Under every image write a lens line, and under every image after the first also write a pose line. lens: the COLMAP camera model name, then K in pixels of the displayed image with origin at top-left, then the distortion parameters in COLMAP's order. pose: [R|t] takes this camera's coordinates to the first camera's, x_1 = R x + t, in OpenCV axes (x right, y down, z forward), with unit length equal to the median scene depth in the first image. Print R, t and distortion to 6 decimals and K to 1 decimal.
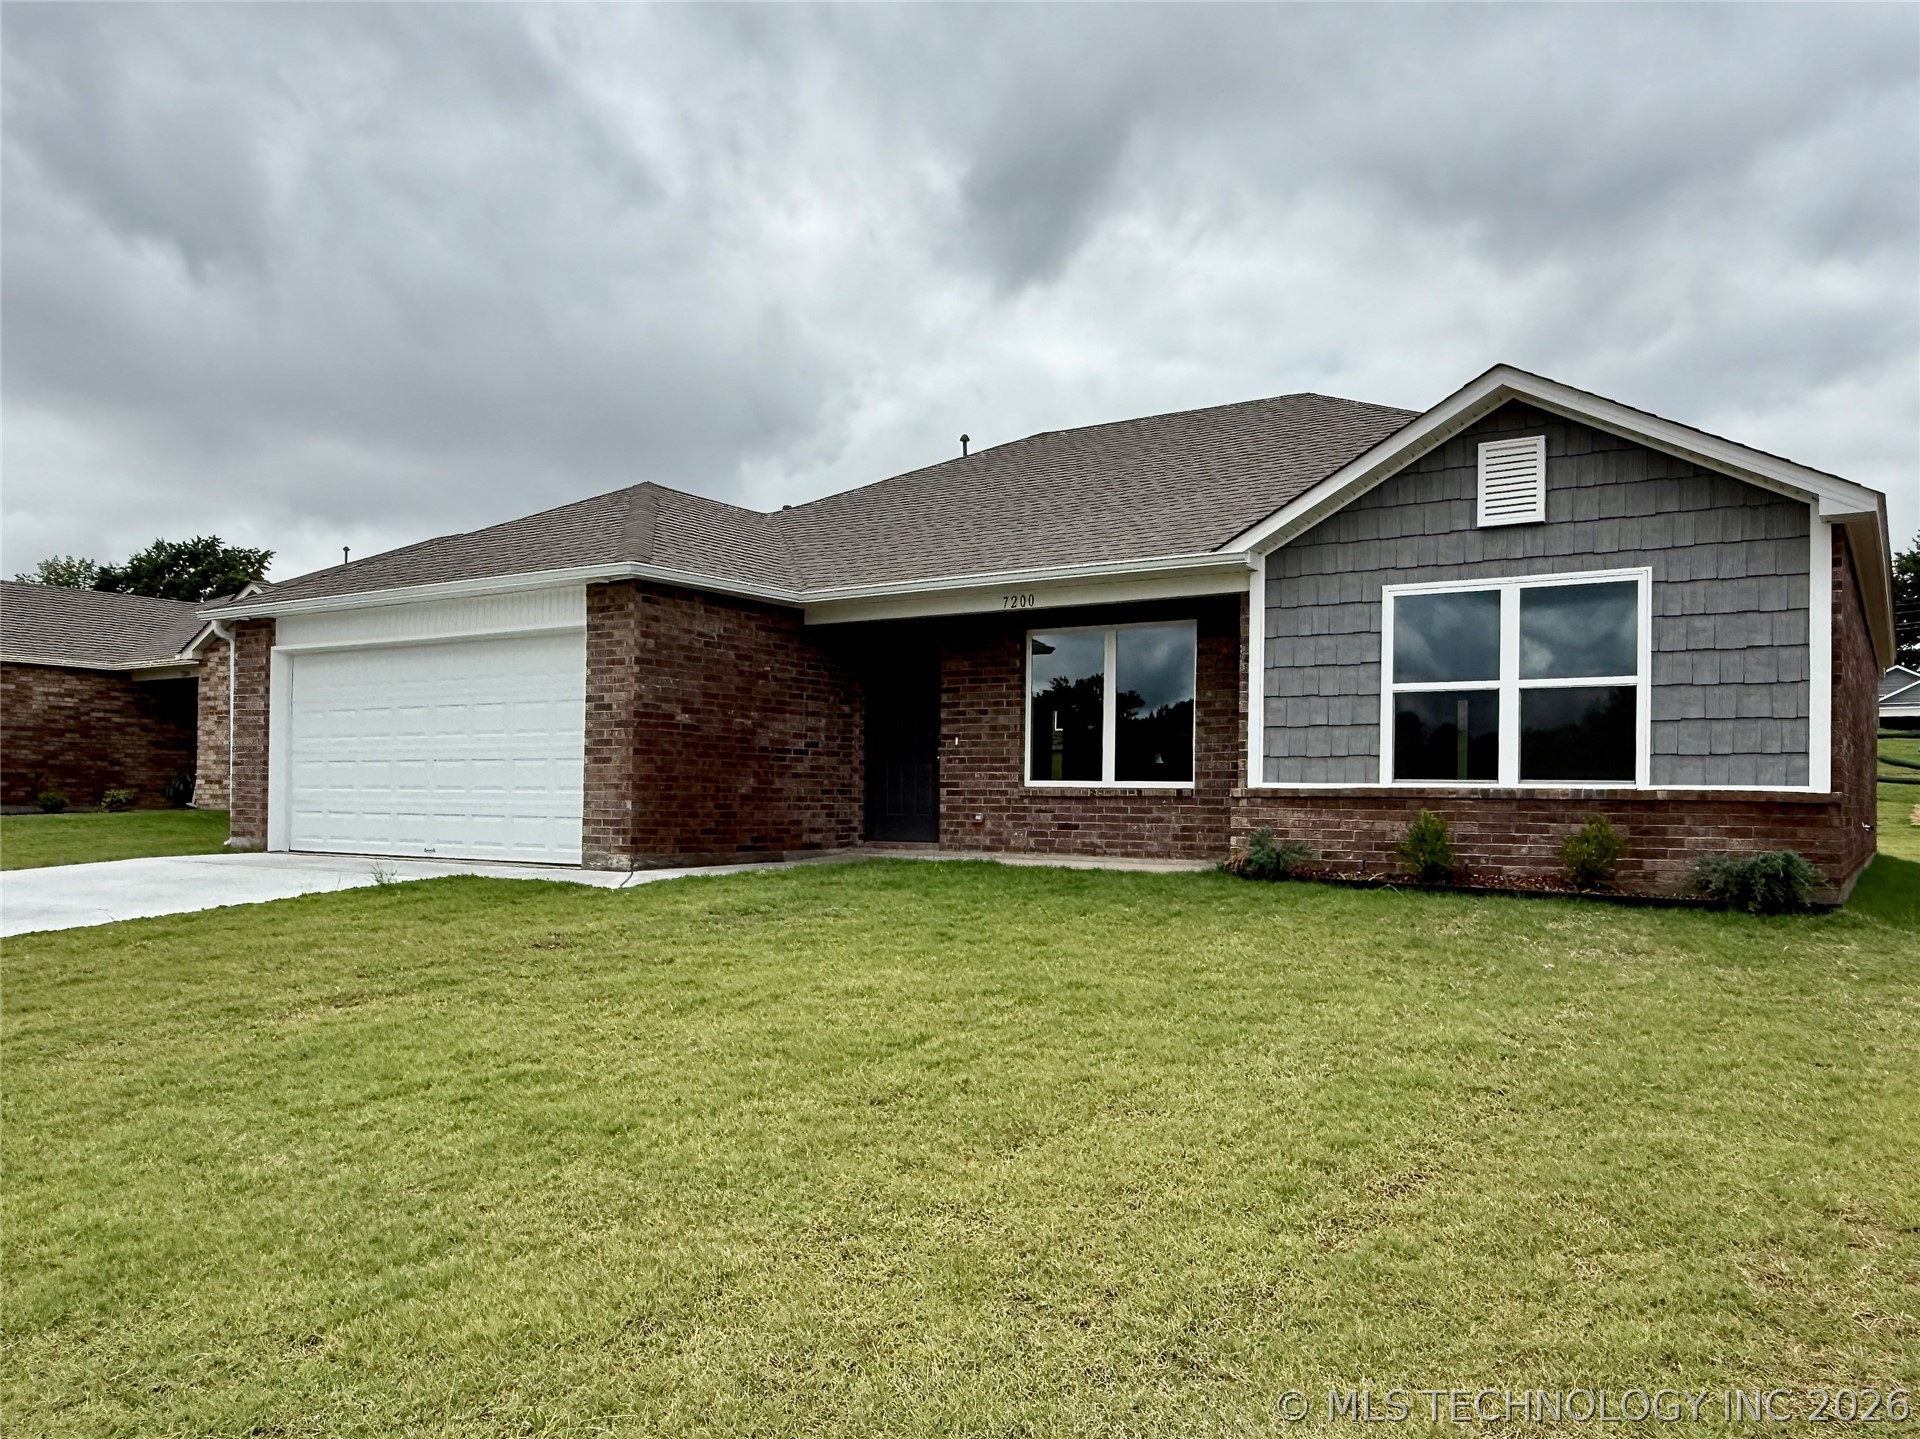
lens RADIAL K [[1424.1, 0, 960.3], [0, 1424.1, 750.8], [0, 0, 1]] dist [0.093448, 0.000295]
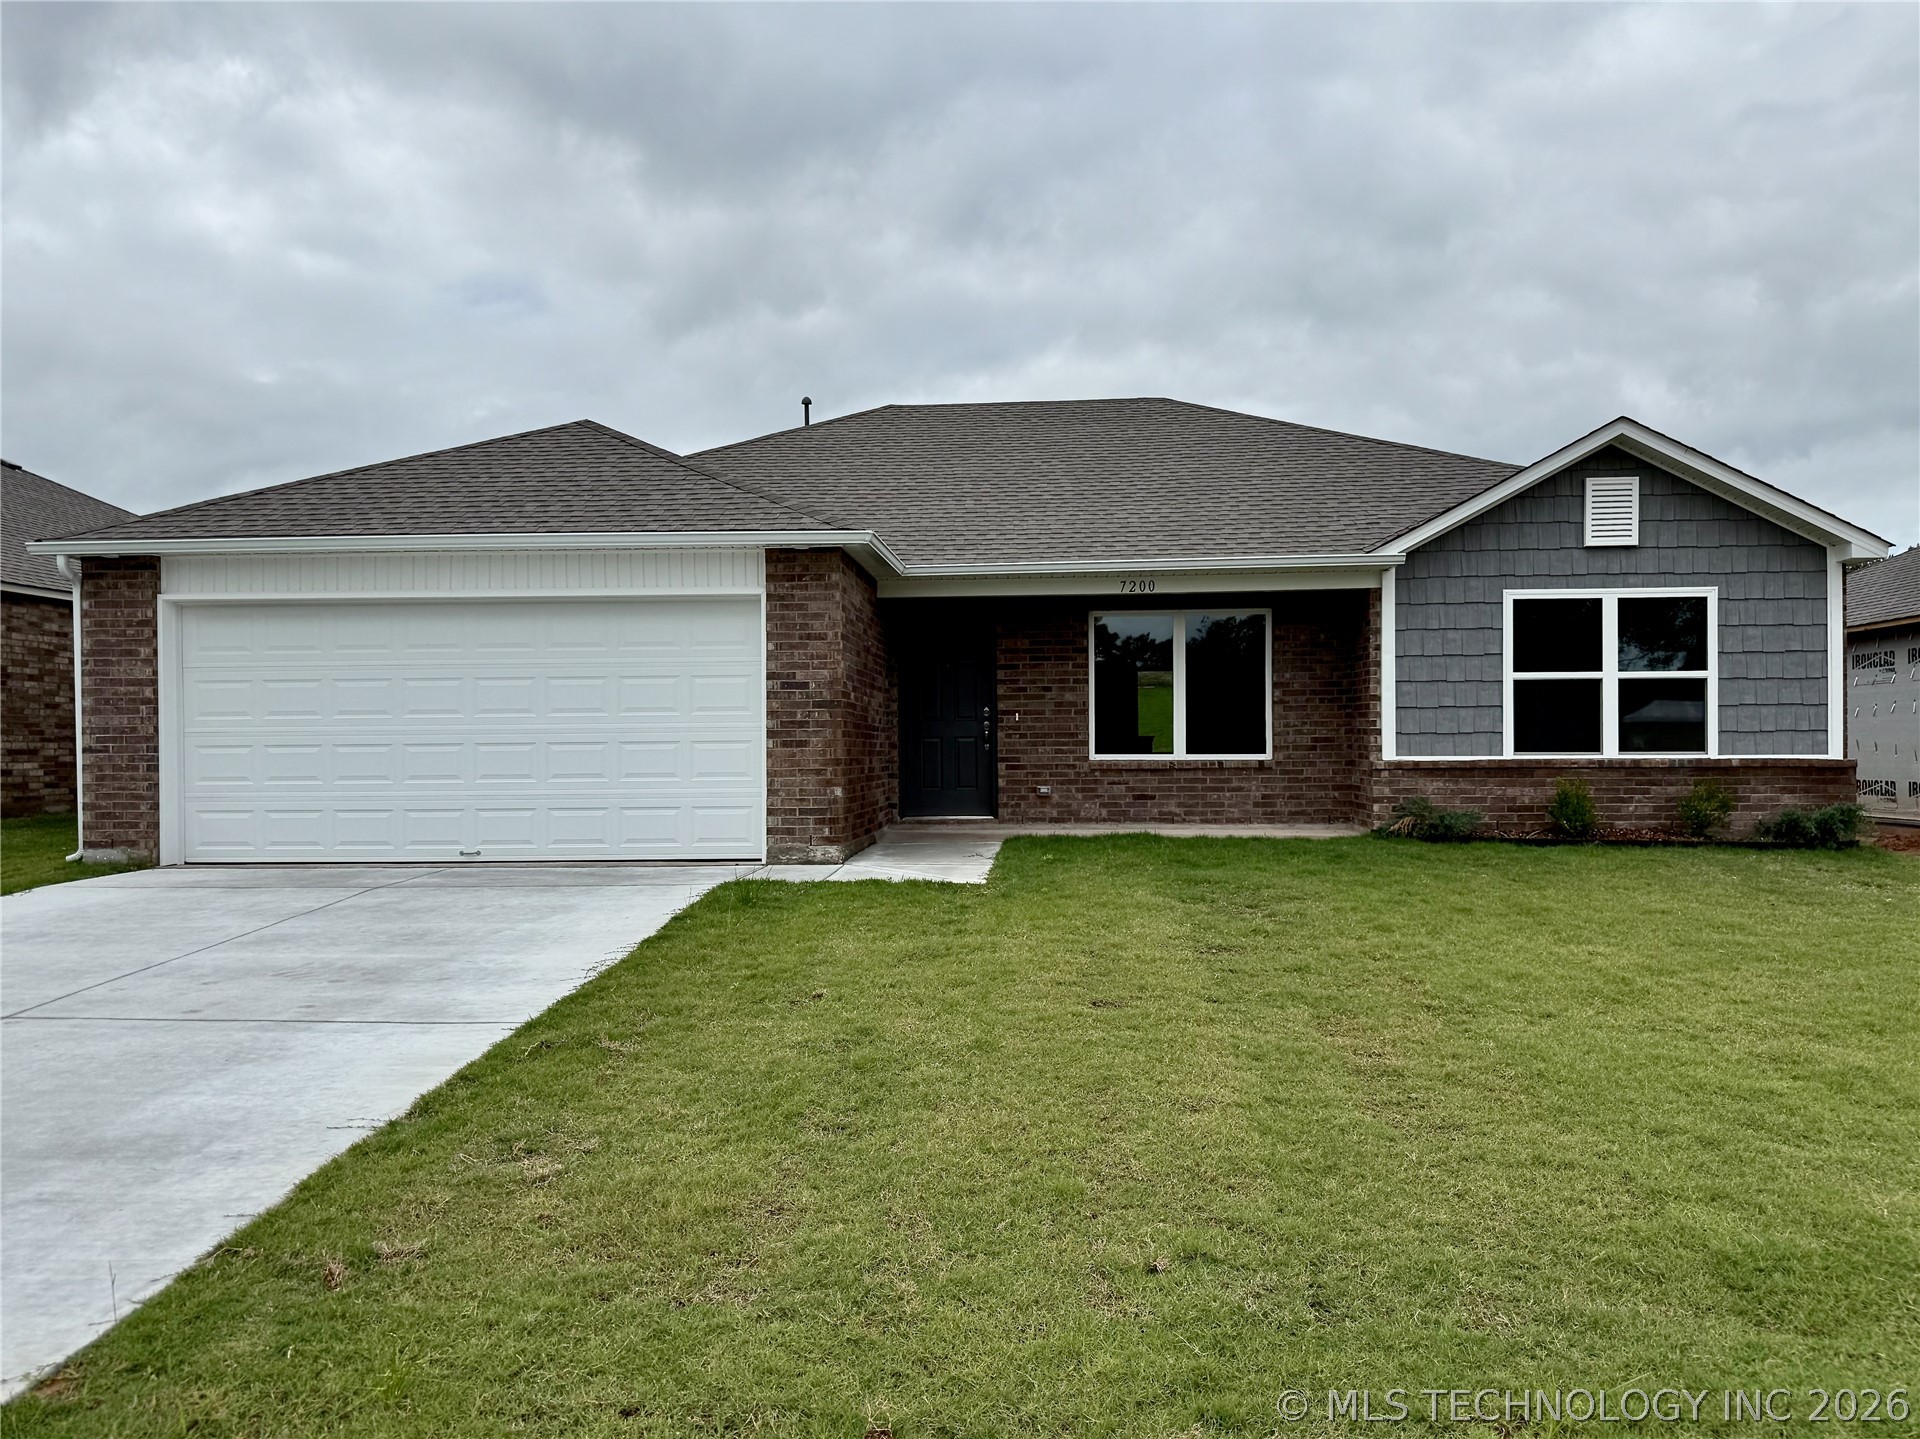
lens RADIAL K [[1336.7, 0, 956.9], [0, 1336.7, 720.4], [0, 0, 1]] dist [0.170866, -0.154061]
pose [[0.871116, -0.007883, 0.491014, -0.581380], [0.000754, 0.999891, 0.014716, -0.020888], [-0.491076, -0.012449, 0.871028, 0.205081]]
